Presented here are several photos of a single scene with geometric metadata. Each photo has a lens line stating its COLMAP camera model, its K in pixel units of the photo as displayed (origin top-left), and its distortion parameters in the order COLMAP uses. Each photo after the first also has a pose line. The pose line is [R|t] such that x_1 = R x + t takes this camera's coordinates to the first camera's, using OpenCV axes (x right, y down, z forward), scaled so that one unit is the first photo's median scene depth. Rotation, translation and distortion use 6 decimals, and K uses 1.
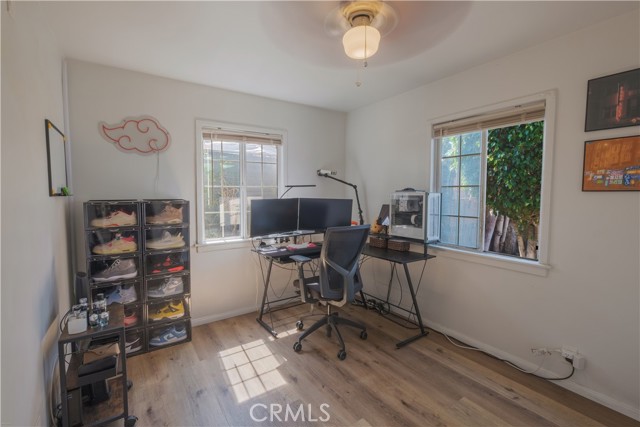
lens RADIAL K [[283.8, 0, 315.9], [0, 283.8, 212.3], [0, 0, 1]] dist [-0.001625, 0.001207]
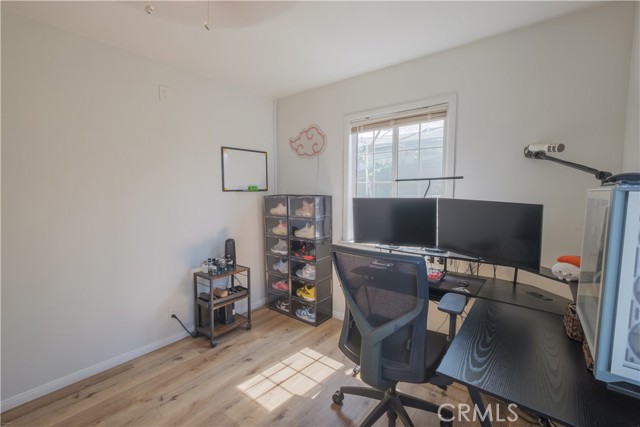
lens RADIAL K [[283.8, 0, 314.6], [0, 283.8, 210.6], [0, 0, 1]] dist [-0.001625, 0.001207]
pose [[0.291733, 0.074516, -0.953593, 0.572845], [-0.063286, 0.996280, 0.058491, -0.052289], [0.954404, 0.043285, 0.295363, 0.680706]]
